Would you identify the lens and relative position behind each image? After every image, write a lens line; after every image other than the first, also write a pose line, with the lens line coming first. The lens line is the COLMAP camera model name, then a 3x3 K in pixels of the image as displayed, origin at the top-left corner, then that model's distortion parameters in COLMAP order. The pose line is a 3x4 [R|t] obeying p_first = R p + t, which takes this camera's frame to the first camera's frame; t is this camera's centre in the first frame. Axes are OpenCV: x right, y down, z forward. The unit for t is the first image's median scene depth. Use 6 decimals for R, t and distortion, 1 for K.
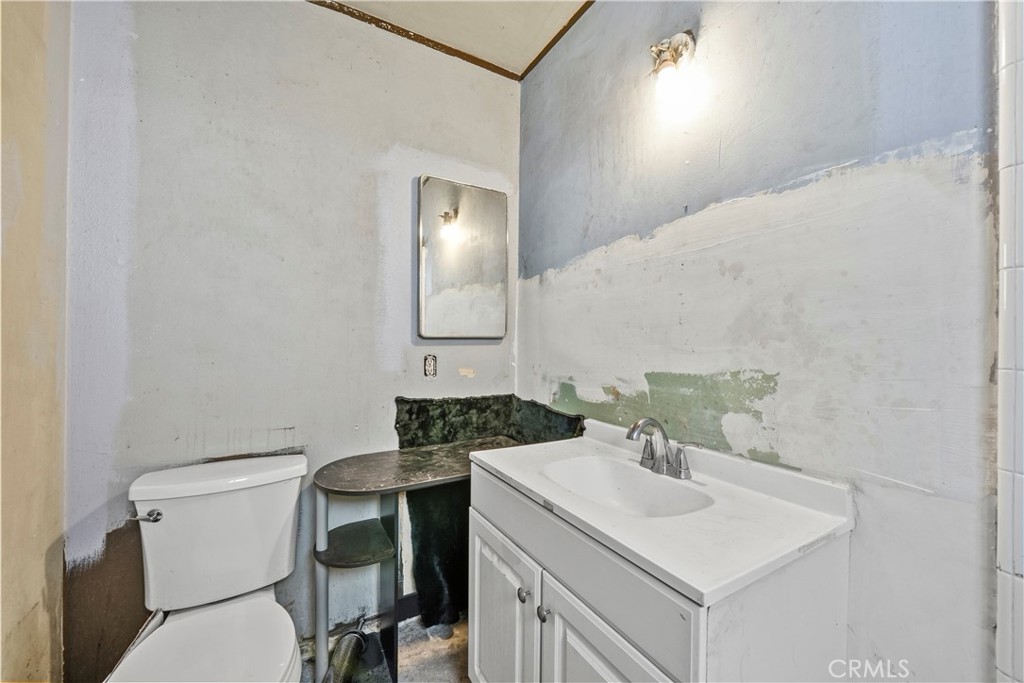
lens RADIAL K [[385.5, 0, 510.1], [0, 385.5, 342.3], [0, 0, 1]] dist [-0.005128, 0.000145]
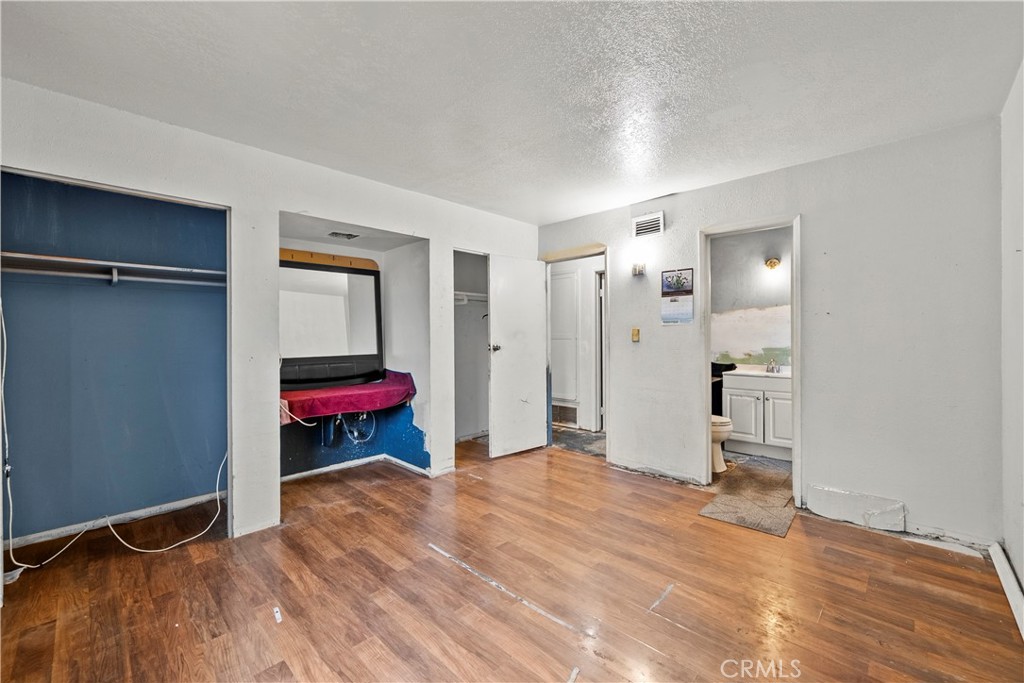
lens RADIAL K [[417.8, 0, 512.0], [0, 417.8, 341.5], [0, 0, 1]] dist [-0.002477, -0.000277]
pose [[0.965729, -0.017507, 0.258962, -2.370173], [0.015366, 0.999829, 0.010293, -0.046047], [-0.259097, -0.005961, 0.965833, -1.745557]]
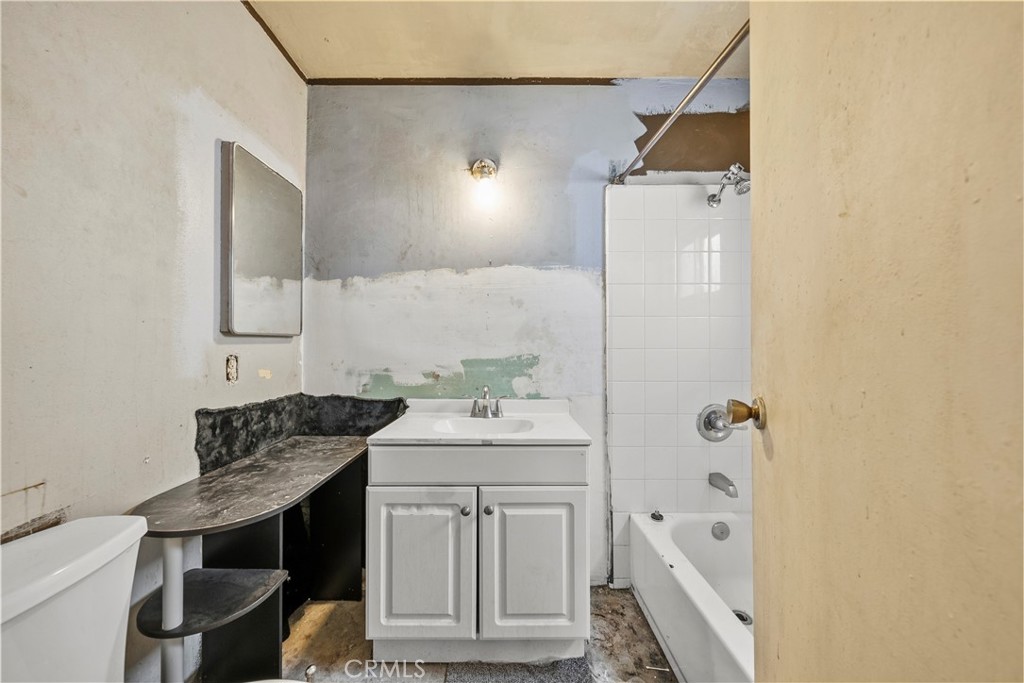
lens RADIAL K [[342.2, 0, 506.3], [0, 342.2, 341.6], [0, 0, 1]] dist [-0.000476, -0.000060]
pose [[0.514905, 0.001104, 0.857247, -0.611334], [0.001913, 0.999995, -0.002436, 0.006790], [-0.857245, 0.002894, 0.514900, 0.113205]]
